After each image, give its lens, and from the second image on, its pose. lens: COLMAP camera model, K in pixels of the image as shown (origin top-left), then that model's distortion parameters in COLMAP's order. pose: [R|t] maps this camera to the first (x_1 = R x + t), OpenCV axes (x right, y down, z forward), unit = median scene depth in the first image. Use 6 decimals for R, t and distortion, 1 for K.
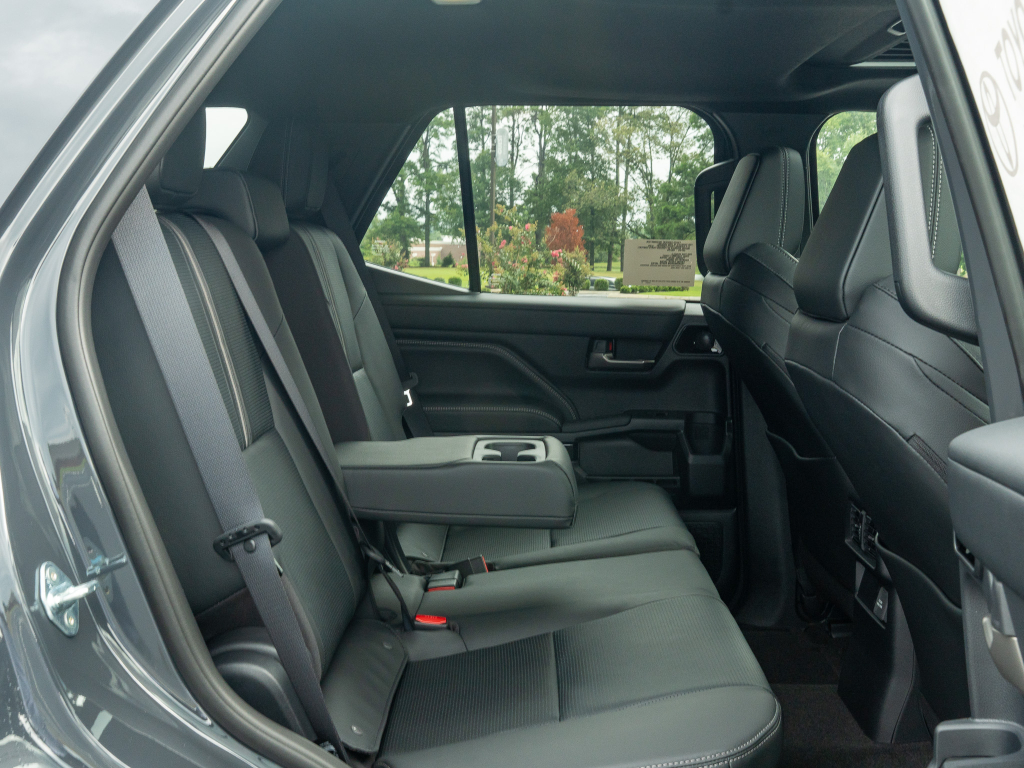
lens RADIAL K [[1211.7, 0, 516.1], [0, 1211.7, 389.9], [0, 0, 1]] dist [0.006497, -0.007034]
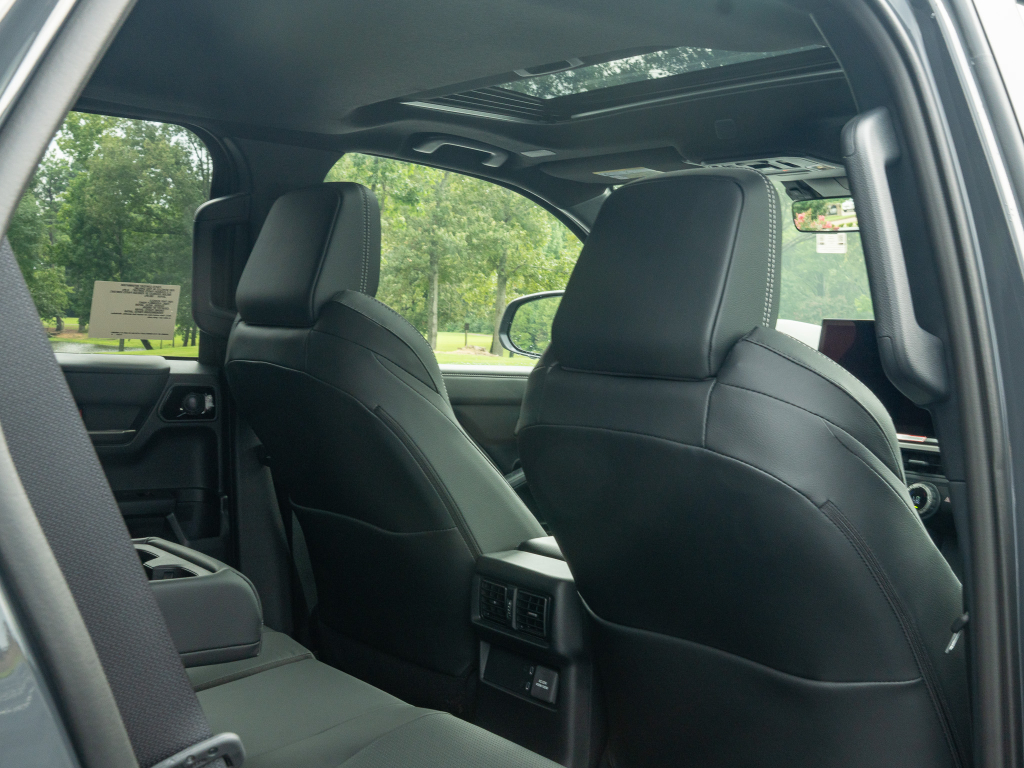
lens RADIAL K [[1211.7, 0, 516.1], [0, 1211.7, 389.9], [0, 0, 1]] dist [0.006497, -0.007034]
pose [[0.769576, -0.018351, 0.638292, -0.211255], [0.047565, 0.998457, -0.028642, -0.015491], [-0.636781, 0.052403, 0.769262, 0.205571]]
